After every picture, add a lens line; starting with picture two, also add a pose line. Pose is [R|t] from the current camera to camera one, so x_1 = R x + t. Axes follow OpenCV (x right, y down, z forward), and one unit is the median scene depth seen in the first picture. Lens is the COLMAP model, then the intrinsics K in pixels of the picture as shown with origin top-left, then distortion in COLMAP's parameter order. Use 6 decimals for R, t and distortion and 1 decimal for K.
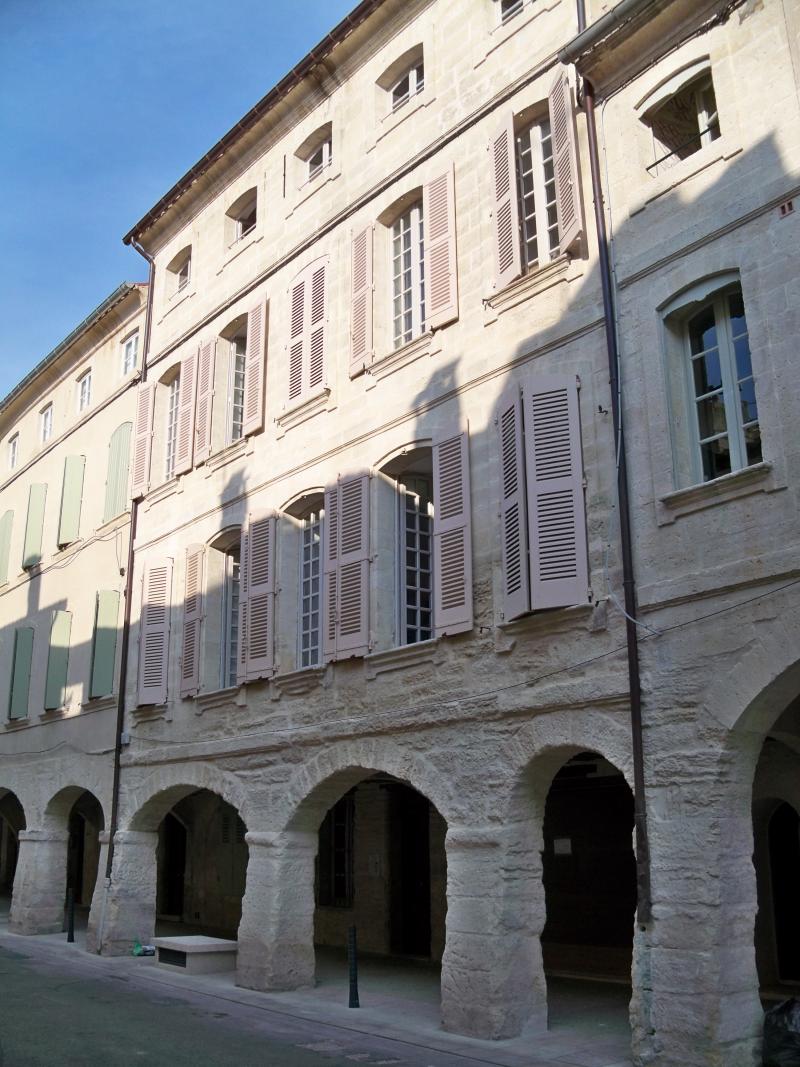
lens RADIAL K [[1041.3, 0, 419.2], [0, 1041.3, 534.1], [0, 0, 1]] dist [-0.196001, 0.216546]
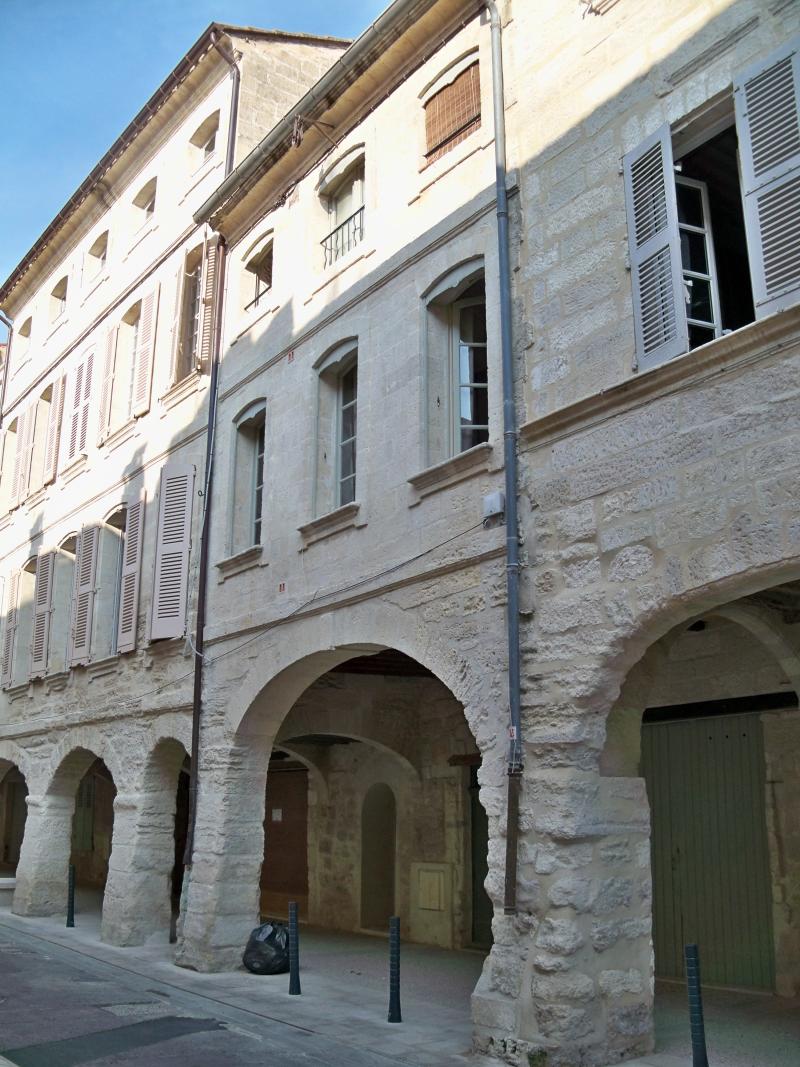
lens RADIAL K [[1041.3, 0, 419.2], [0, 1041.3, 534.1], [0, 0, 1]] dist [-0.196001, 0.216546]
pose [[0.999305, 0.003380, -0.037133, 0.455096], [-0.002427, 0.999667, 0.025691, -0.091146], [0.037208, -0.025583, 0.998980, -0.310028]]
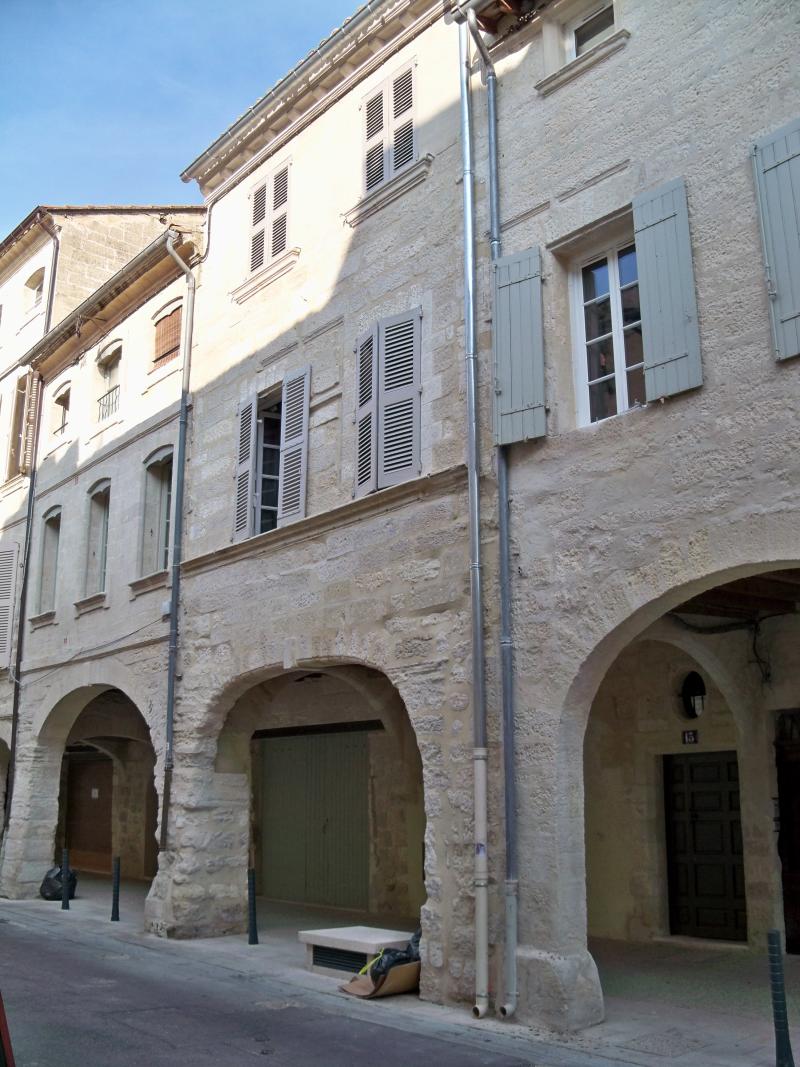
lens RADIAL K [[1049.6, 0, 400.0], [0, 1049.6, 533.5], [0, 0, 1]] dist [-0.196060, 0.212327]
pose [[0.999429, 0.017411, 0.028947, 0.726256], [-0.018699, 0.998820, 0.044825, -0.245931], [-0.028133, -0.045341, 0.998575, -0.811748]]
